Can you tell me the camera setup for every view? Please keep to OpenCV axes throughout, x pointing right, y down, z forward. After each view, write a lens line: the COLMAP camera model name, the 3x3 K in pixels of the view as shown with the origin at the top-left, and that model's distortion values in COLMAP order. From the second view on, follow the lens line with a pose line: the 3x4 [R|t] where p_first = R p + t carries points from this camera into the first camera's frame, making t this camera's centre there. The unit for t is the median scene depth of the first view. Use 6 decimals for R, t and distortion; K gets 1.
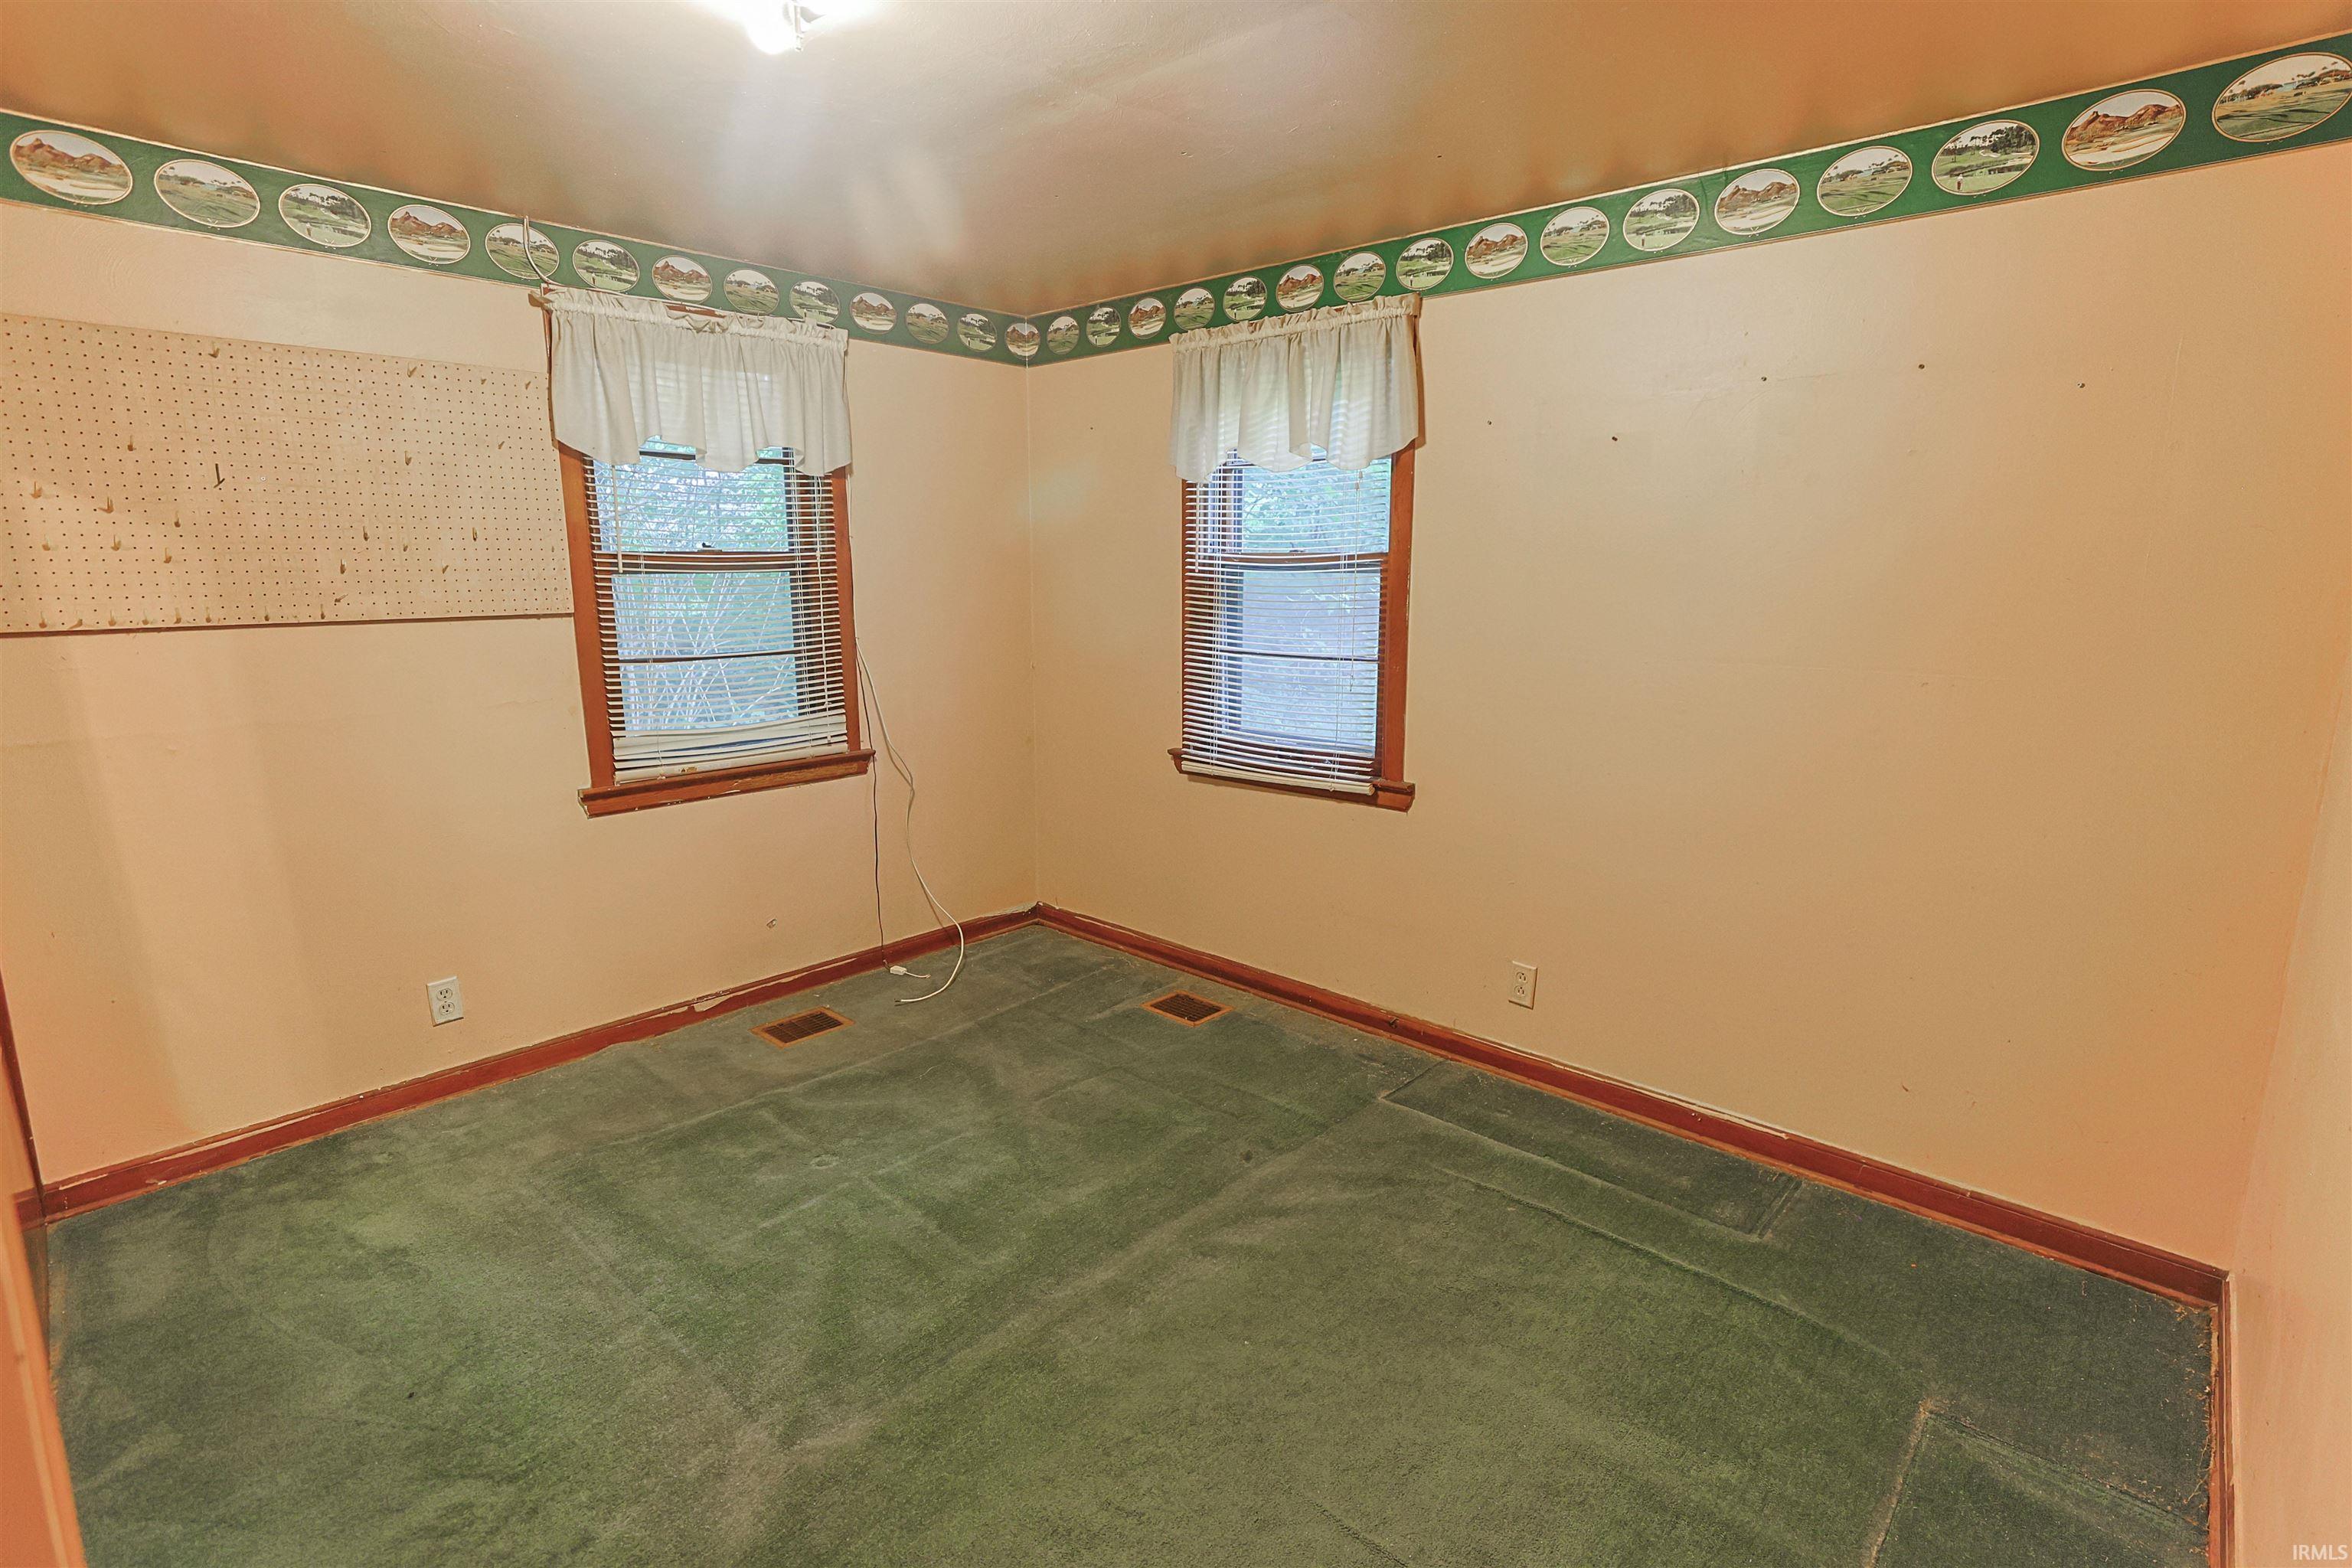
lens RADIAL K [[1142.9, 0, 1213.7], [0, 1142.9, 774.6], [0, 0, 1]] dist [-0.023460, 0.013076]
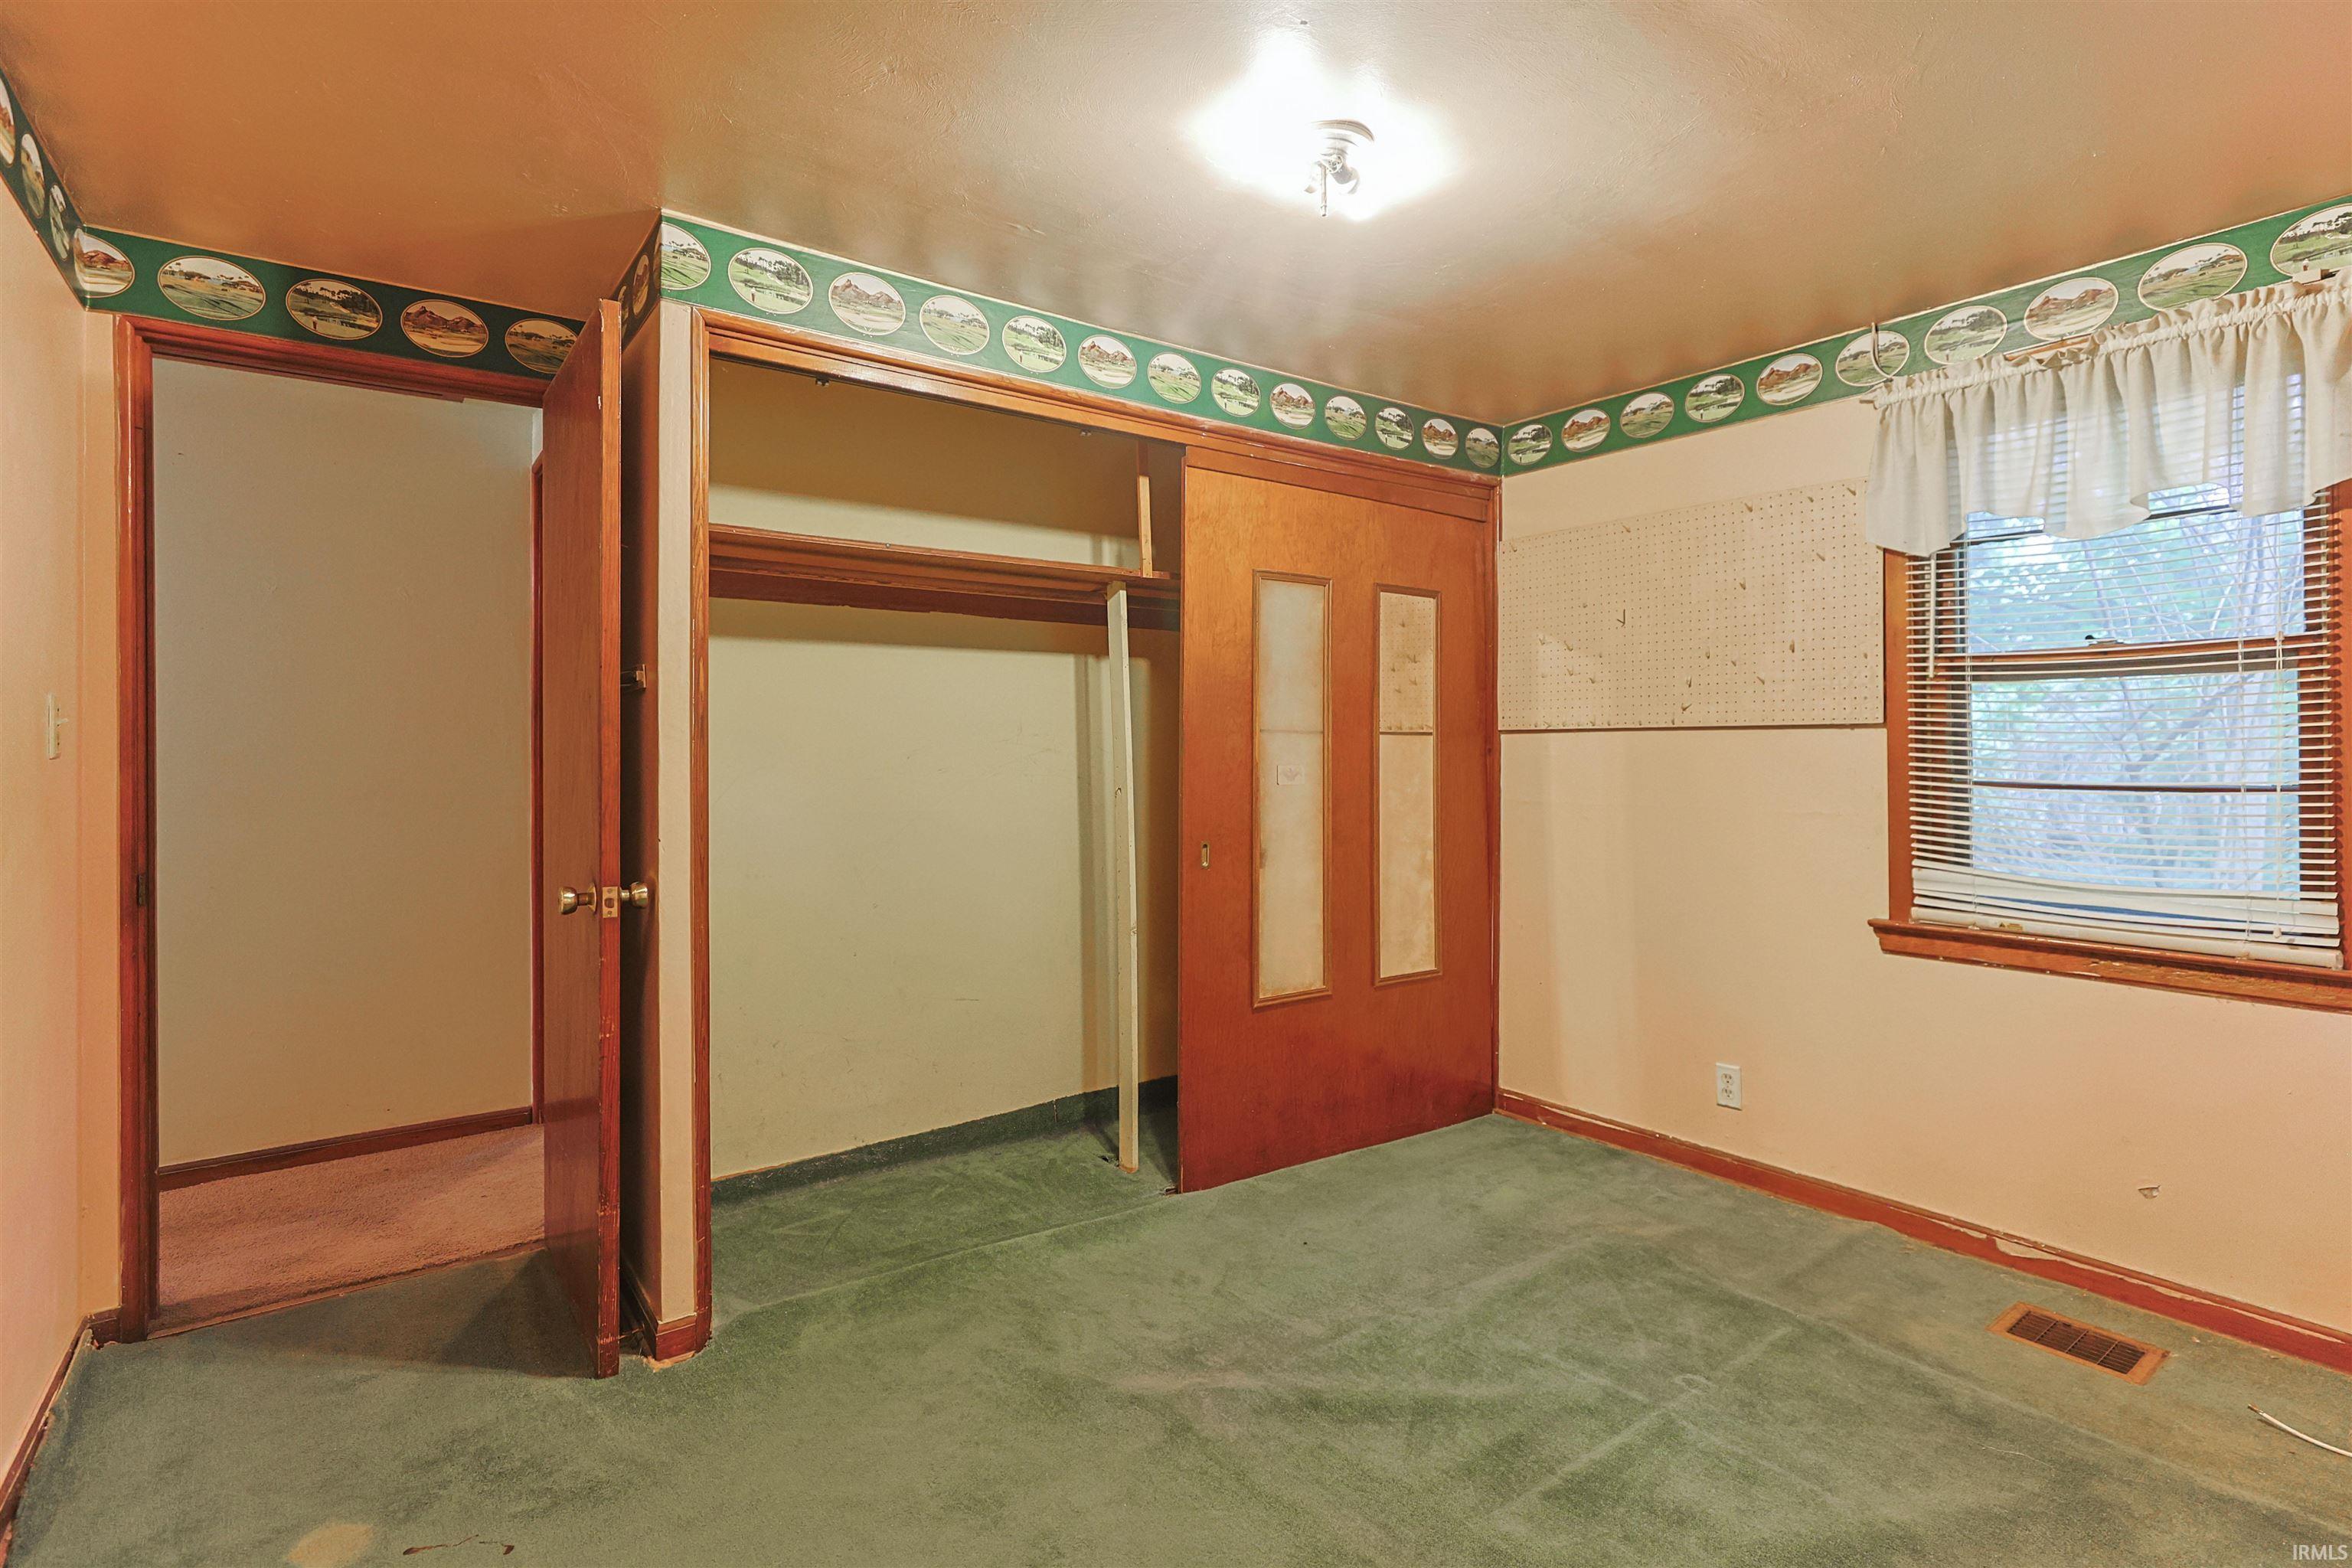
lens RADIAL K [[1173.8, 0, 1170.8], [0, 1173.8, 736.2], [0, 0, 1]] dist [0.000326, 0.013709]
pose [[-0.218710, -0.008092, -0.975756, 0.508209], [-0.177397, 0.983632, 0.031605, -0.062874], [0.959529, 0.180009, -0.216566, 0.685428]]
